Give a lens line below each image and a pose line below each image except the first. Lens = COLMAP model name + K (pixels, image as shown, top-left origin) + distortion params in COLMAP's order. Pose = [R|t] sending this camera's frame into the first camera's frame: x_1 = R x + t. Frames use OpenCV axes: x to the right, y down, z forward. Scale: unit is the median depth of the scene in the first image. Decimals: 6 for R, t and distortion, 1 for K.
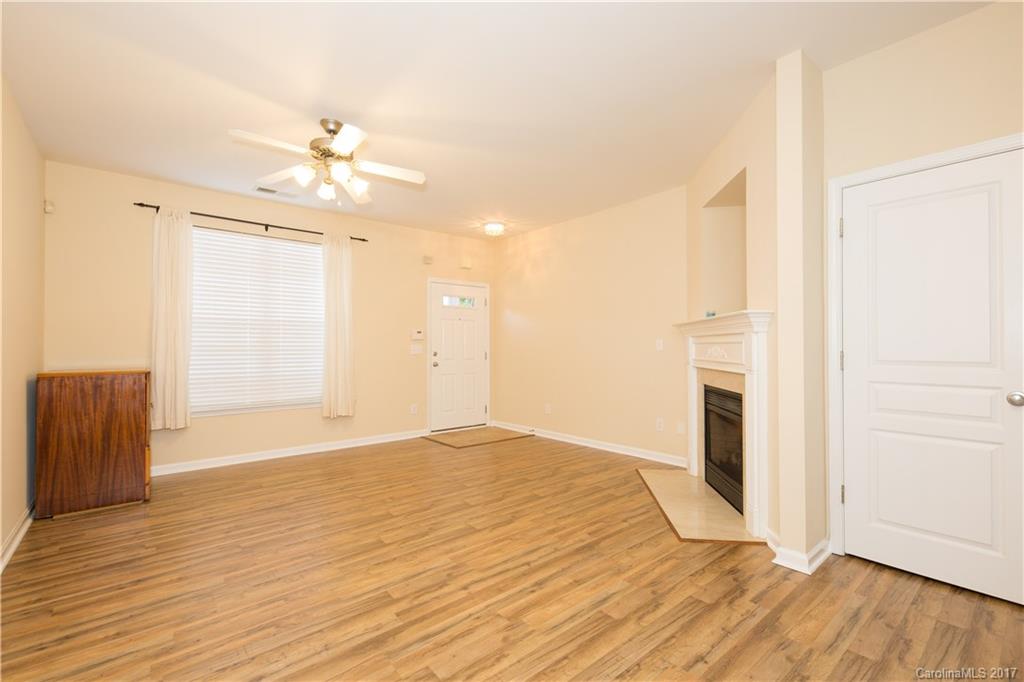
lens RADIAL K [[445.2, 0, 512.5], [0, 445.2, 344.3], [0, 0, 1]] dist [0.007853, -0.001340]
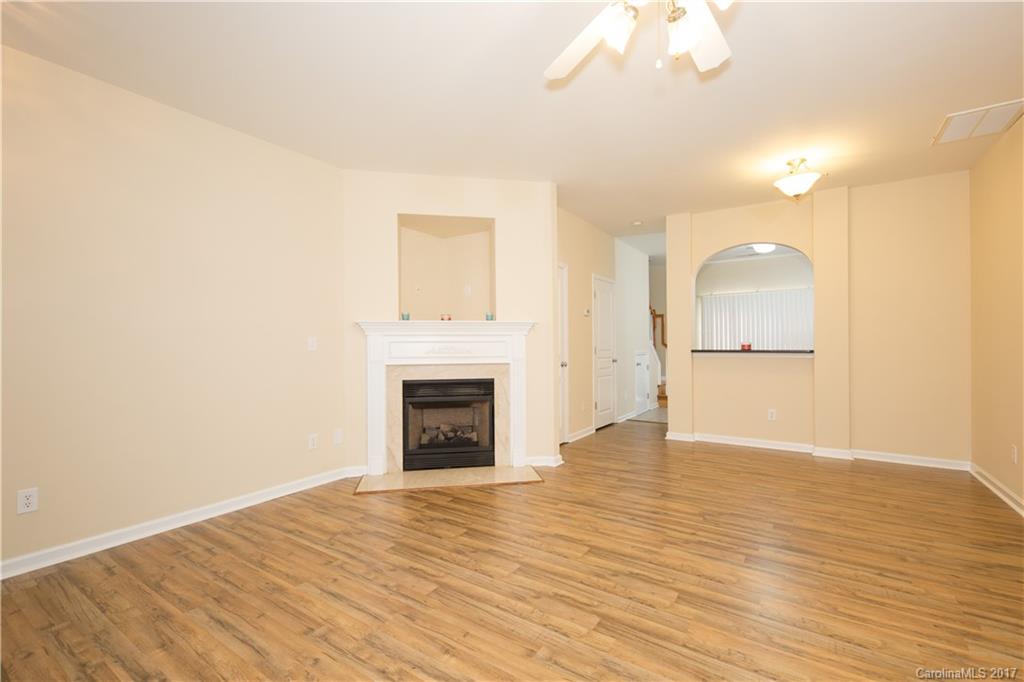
lens RADIAL K [[445.2, 0, 511.4], [0, 445.2, 347.0], [0, 0, 1]] dist [0.007853, -0.001340]
pose [[-0.278332, -0.005366, 0.960470, -0.925896], [0.002281, 0.999978, 0.006248, 0.004745], [-0.960482, 0.003930, -0.278314, 1.452392]]
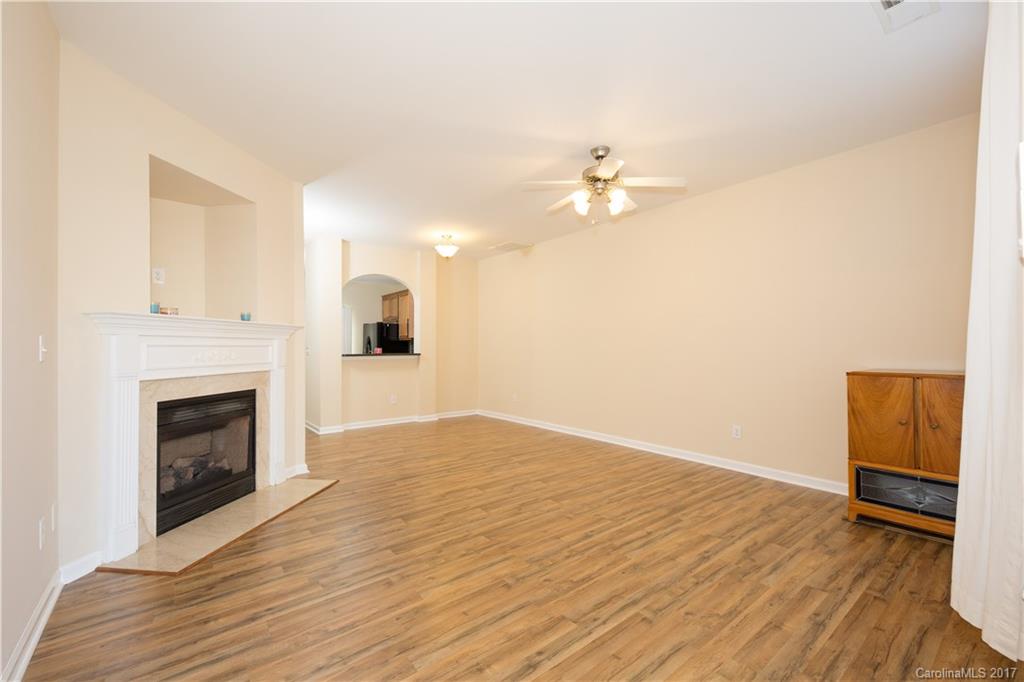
lens RADIAL K [[427.1, 0, 512.5], [0, 427.1, 335.6], [0, 0, 1]] dist [0.000722, 0.000156]
pose [[-0.999607, 0.008932, 0.026588, -0.231048], [0.008082, 0.999458, -0.031916, 0.011794], [-0.026859, -0.031688, -0.999137, 2.338187]]
